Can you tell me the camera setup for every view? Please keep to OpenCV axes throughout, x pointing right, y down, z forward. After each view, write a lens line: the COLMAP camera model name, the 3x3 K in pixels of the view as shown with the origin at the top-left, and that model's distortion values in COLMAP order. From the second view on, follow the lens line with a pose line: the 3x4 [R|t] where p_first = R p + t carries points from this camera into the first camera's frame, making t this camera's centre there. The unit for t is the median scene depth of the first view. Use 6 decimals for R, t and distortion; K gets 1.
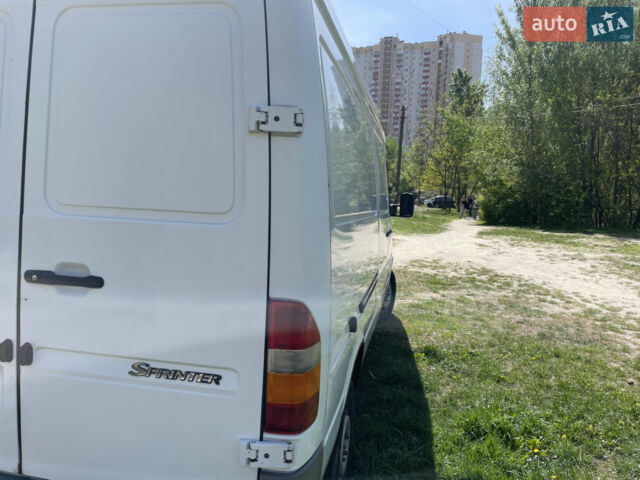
lens RADIAL K [[490.2, 0, 320.0], [0, 490.2, 240.0], [0, 0, 1]] dist [0.081314, -0.109150]
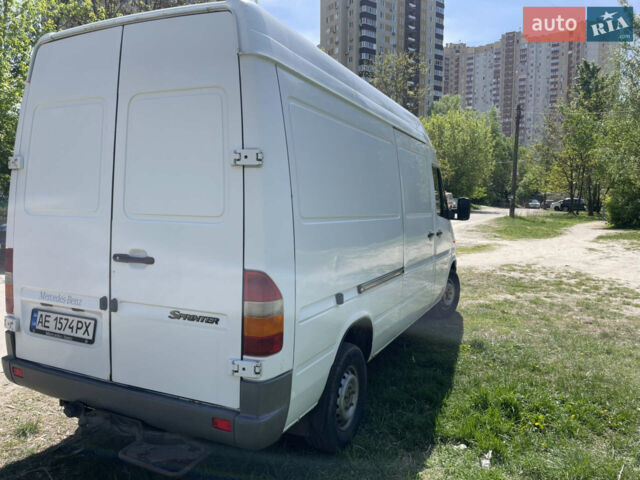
lens RADIAL K [[490.2, 0, 320.0], [0, 490.2, 240.0], [0, 0, 1]] dist [0.081314, -0.109150]
pose [[0.972351, -0.011103, -0.233258, 0.196539], [0.007346, 0.999829, -0.016970, 0.020143], [0.233407, 0.014788, 0.972267, -0.189059]]
